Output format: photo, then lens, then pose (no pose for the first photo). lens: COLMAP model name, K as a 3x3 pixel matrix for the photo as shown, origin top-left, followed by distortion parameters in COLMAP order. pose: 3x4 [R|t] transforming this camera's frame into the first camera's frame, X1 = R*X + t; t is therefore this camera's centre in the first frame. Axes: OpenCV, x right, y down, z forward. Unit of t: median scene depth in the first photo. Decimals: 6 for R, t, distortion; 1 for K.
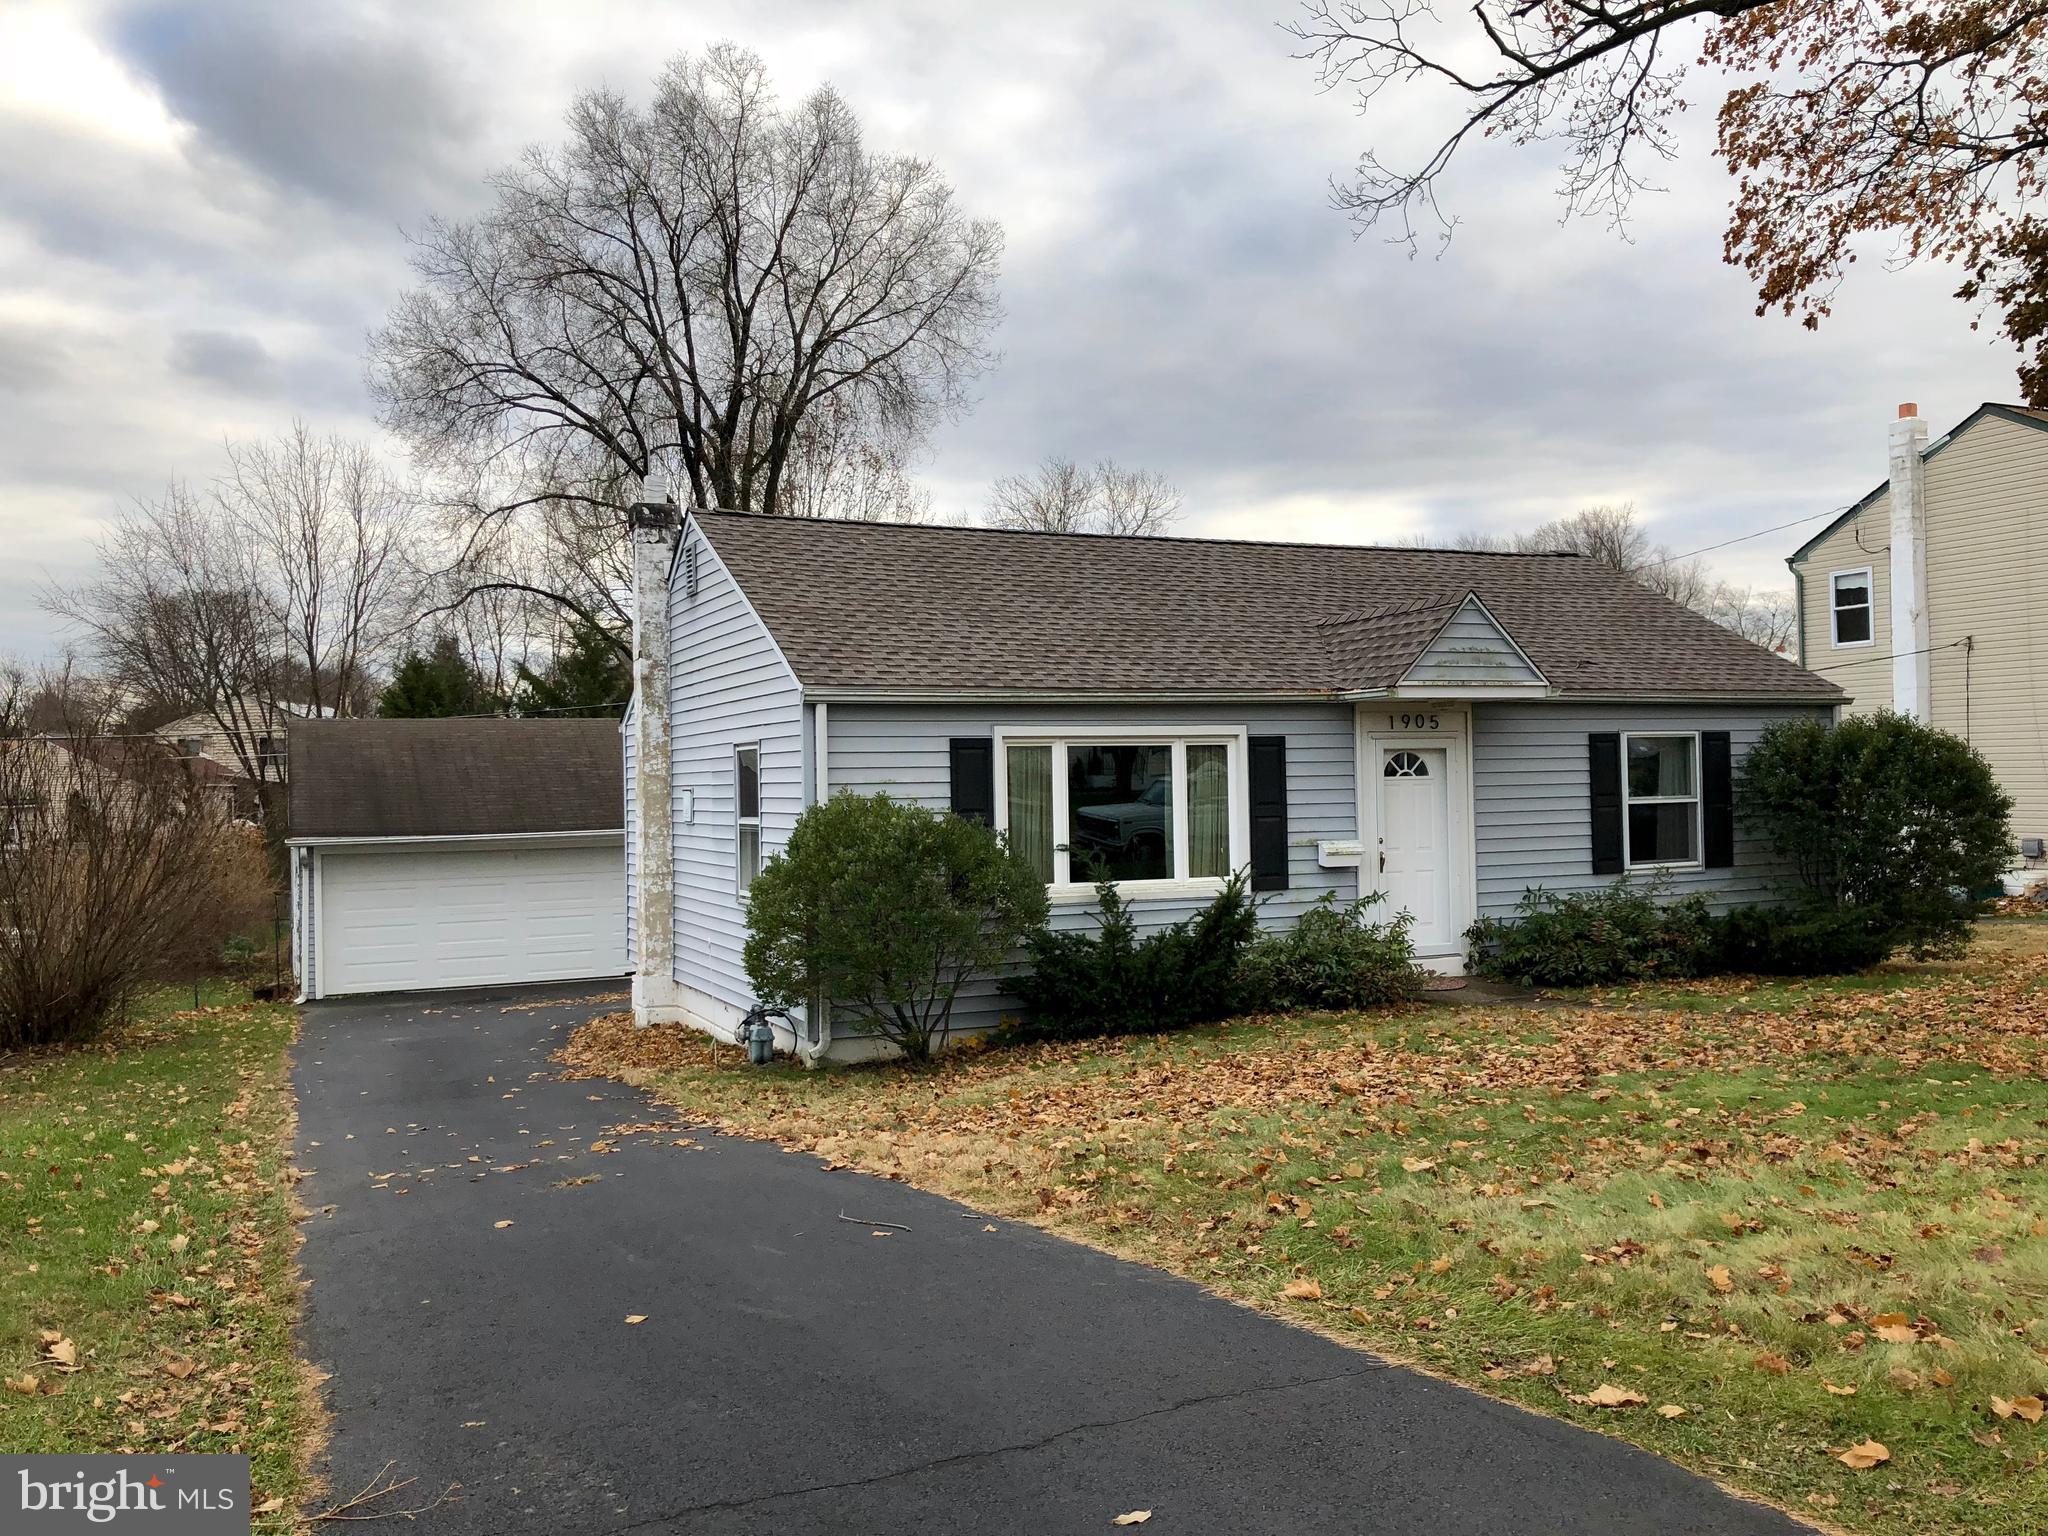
lens RADIAL K [[1669.8, 0, 1024.0], [0, 1669.8, 768.0], [0, 0, 1]] dist [0.004850, -0.005192]
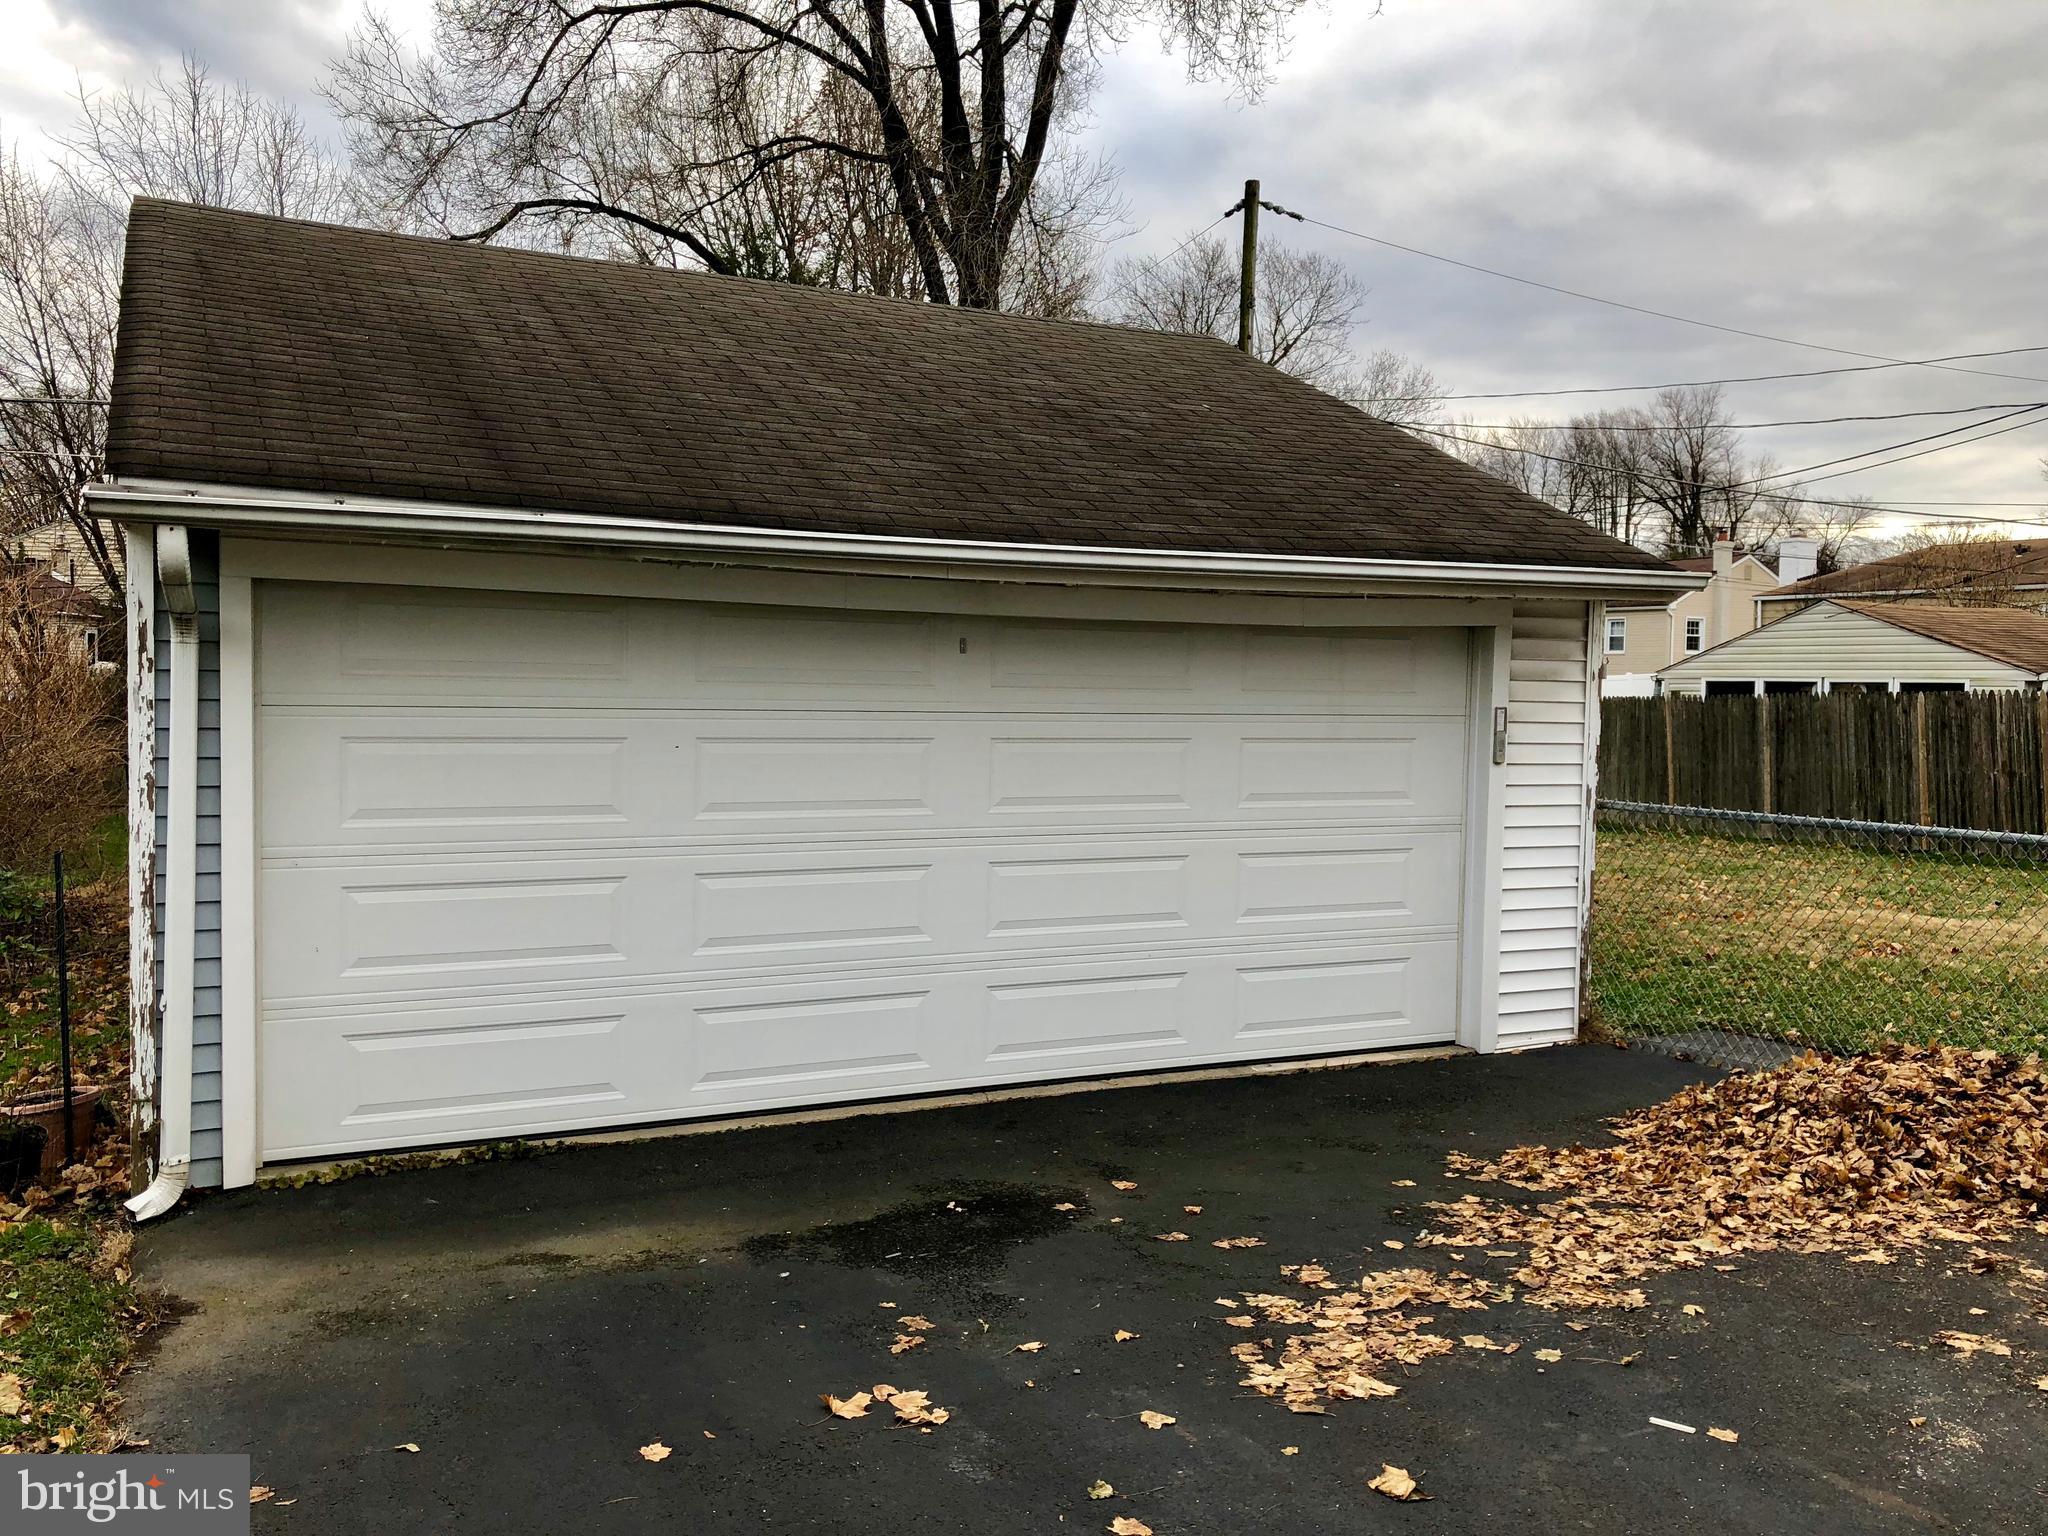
lens RADIAL K [[1669.8, 0, 1024.0], [0, 1669.8, 768.0], [0, 0, 1]] dist [0.004850, -0.005192]
pose [[0.997973, 0.033883, 0.053877, -0.324707], [-0.036933, 0.997710, 0.056665, 0.061062], [-0.051834, -0.058540, 0.996939, 0.759770]]
